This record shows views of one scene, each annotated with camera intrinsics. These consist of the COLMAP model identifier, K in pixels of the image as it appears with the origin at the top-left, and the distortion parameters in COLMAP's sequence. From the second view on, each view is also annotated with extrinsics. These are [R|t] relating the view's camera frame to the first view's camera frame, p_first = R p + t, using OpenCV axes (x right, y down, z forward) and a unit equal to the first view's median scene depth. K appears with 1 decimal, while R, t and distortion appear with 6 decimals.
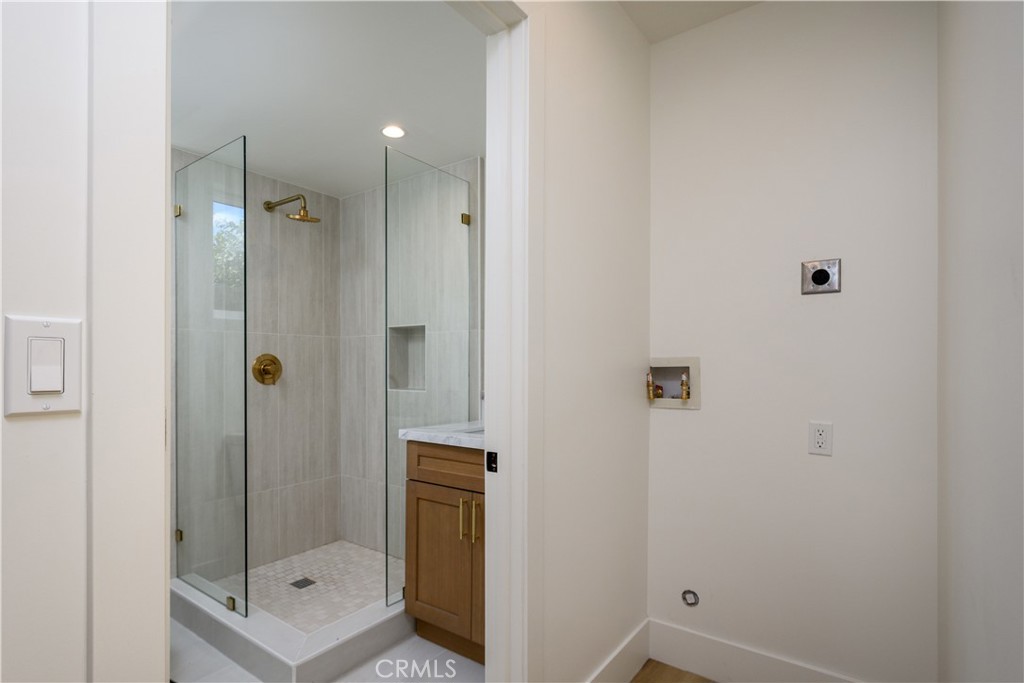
lens RADIAL K [[518.5, 0, 504.5], [0, 518.5, 365.2], [0, 0, 1]] dist [0.004942, -0.000230]
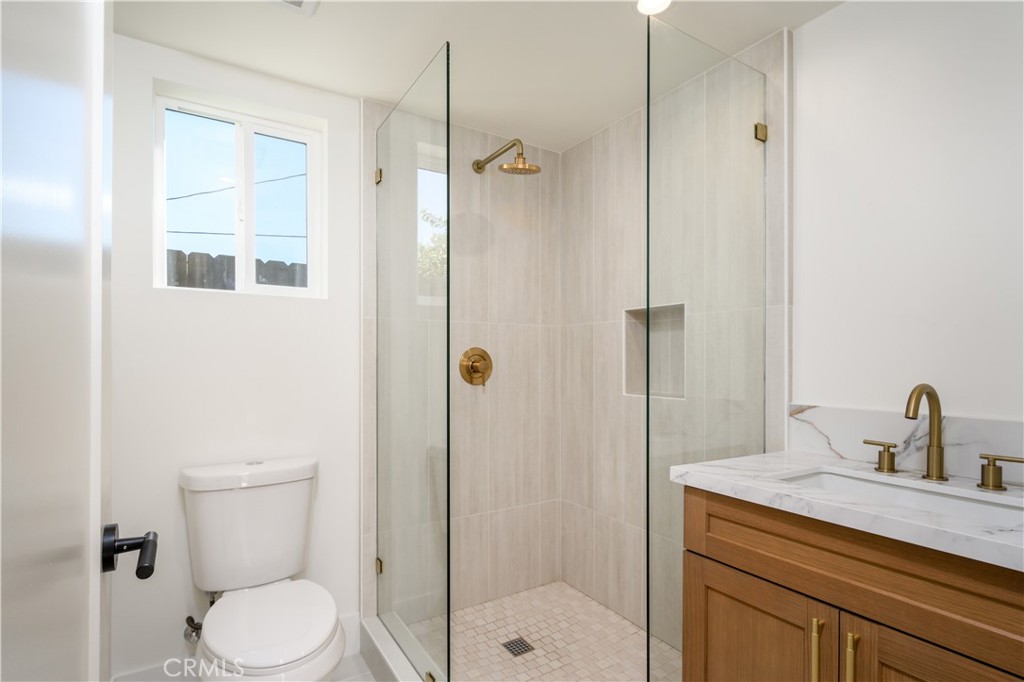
lens RADIAL K [[474.3, 0, 511.9], [0, 474.3, 360.1], [0, 0, 1]] dist [0.002731, 0.000246]
pose [[0.937950, 0.001464, -0.346768, -0.148024], [-0.002154, 0.999996, -0.001606, -0.000641], [0.346764, 0.002254, 0.937950, 0.325338]]
